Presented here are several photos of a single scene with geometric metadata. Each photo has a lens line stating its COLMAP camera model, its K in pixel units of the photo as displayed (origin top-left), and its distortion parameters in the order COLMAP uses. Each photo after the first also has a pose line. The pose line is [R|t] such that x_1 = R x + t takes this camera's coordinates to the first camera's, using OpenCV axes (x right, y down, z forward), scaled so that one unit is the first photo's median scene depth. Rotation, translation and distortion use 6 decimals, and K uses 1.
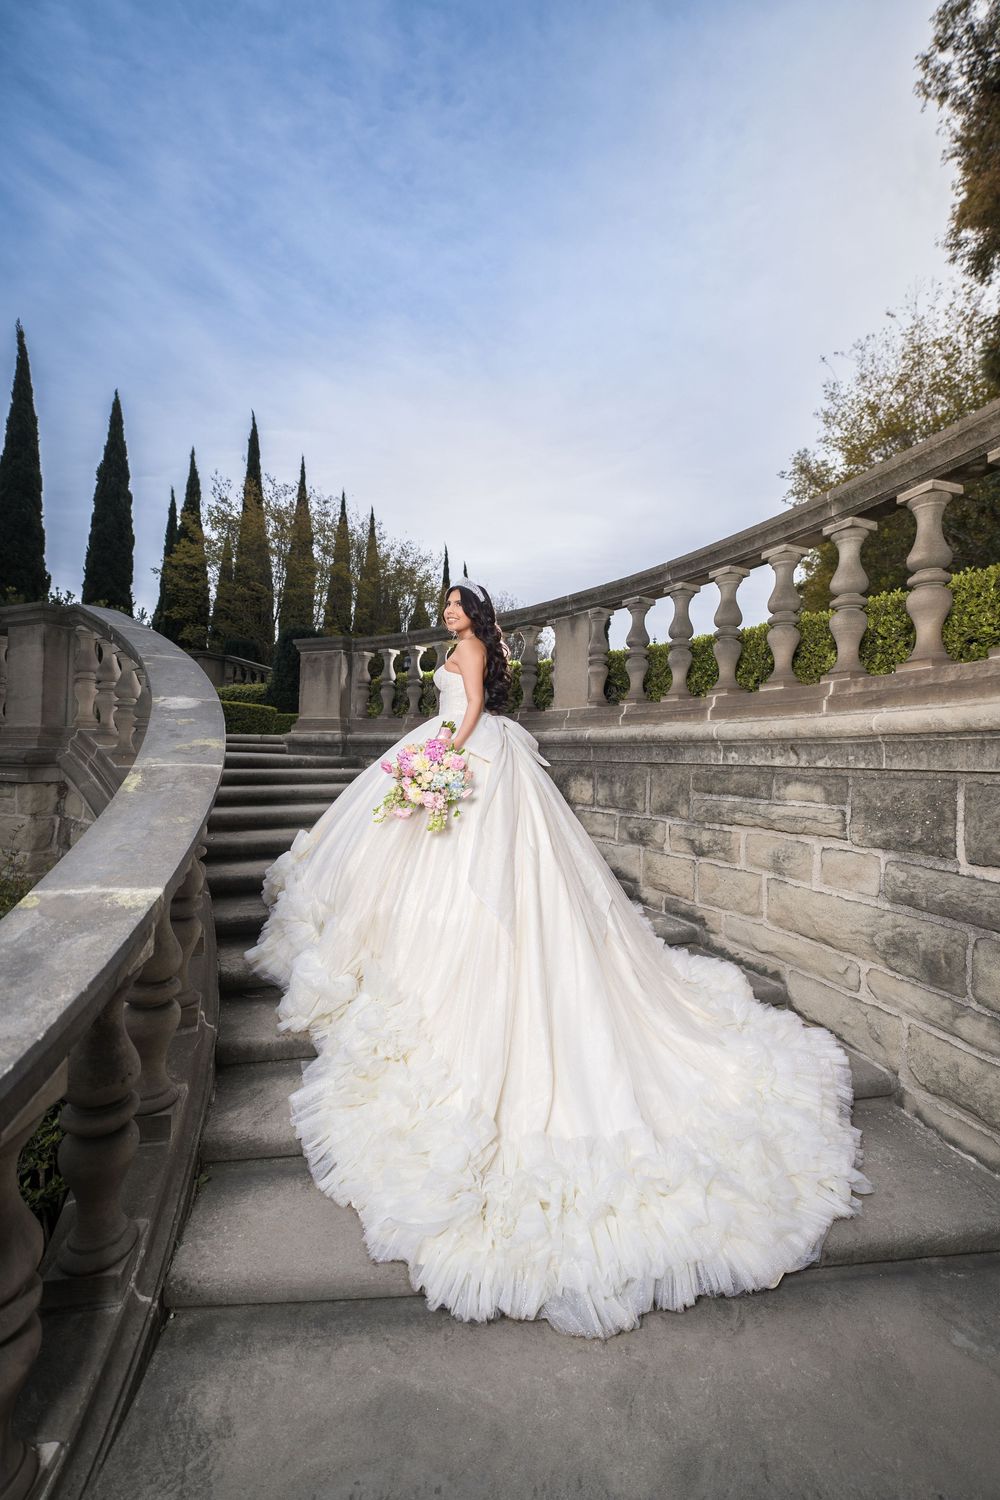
lens RADIAL K [[611.6, 0, 475.2], [0, 611.6, 756.1], [0, 0, 1]] dist [-0.025002, 0.005070]
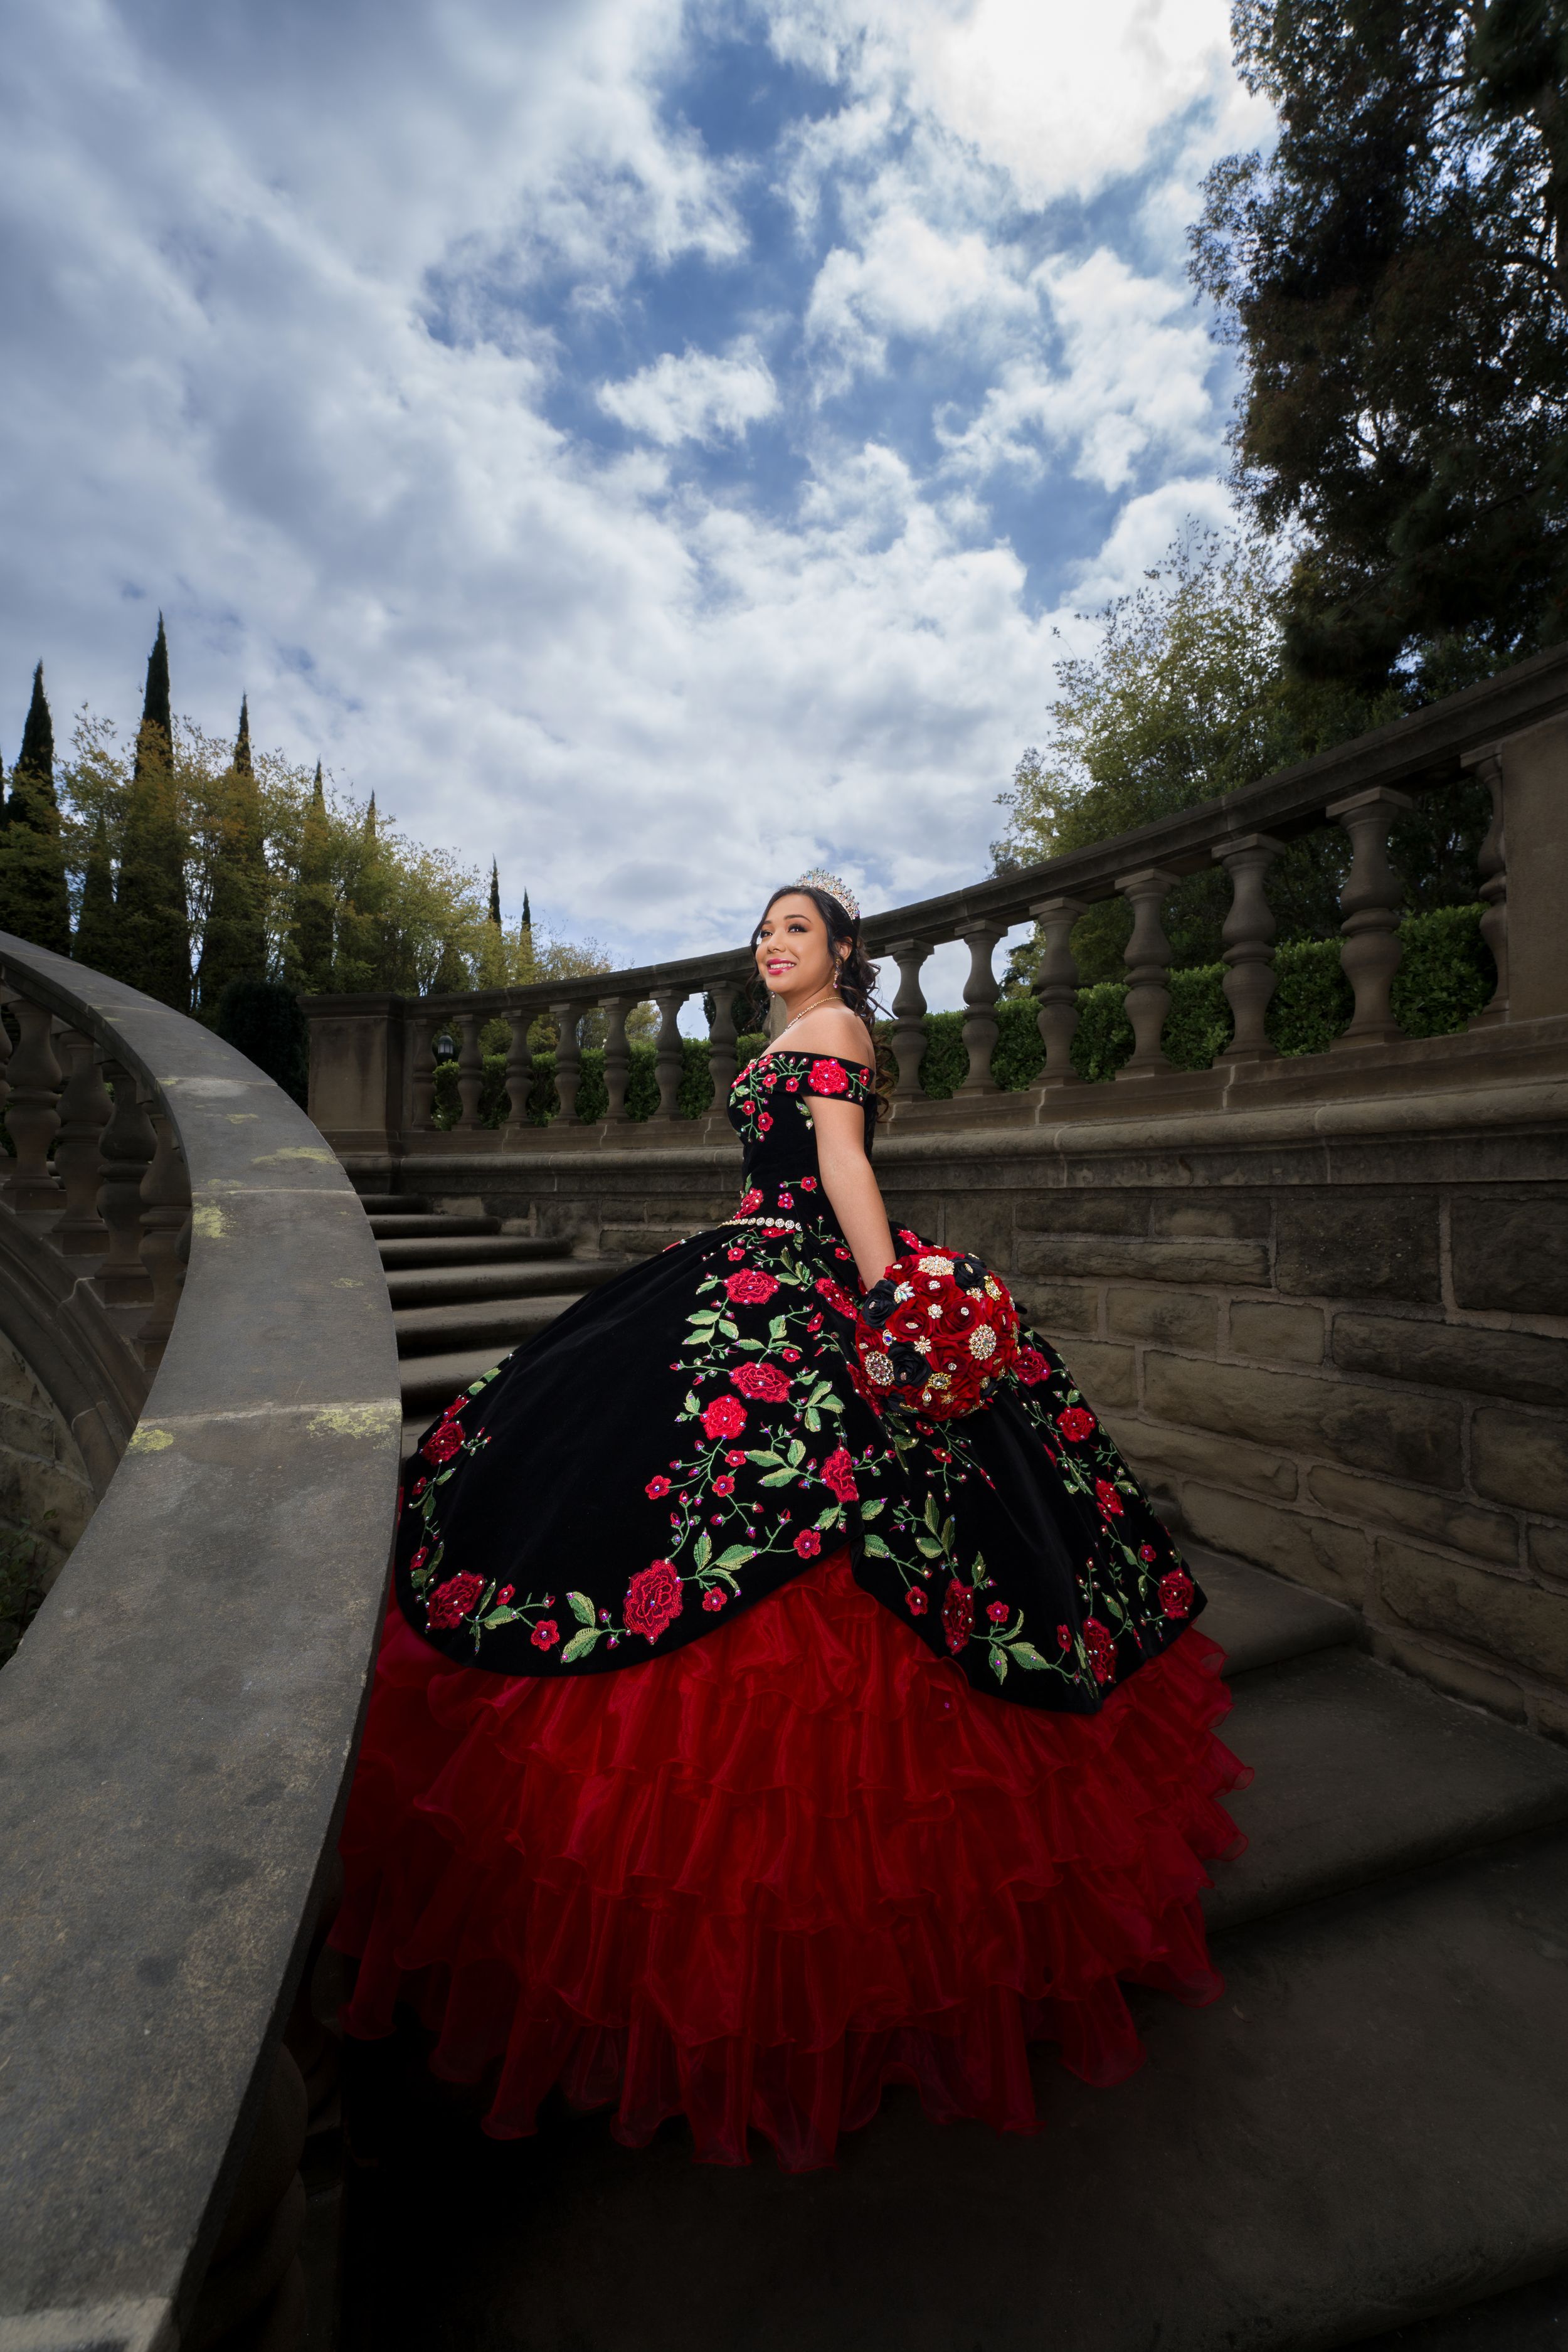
lens RADIAL K [[958.9, 0, 773.4], [0, 958.9, 1184.2], [0, 0, 1]] dist [-0.025002, 0.005070]
pose [[0.974803, -0.013928, 0.222633, -0.190358], [0.016698, 0.999805, -0.010565, 0.019375], [-0.222442, 0.014017, 0.974845, 0.042408]]
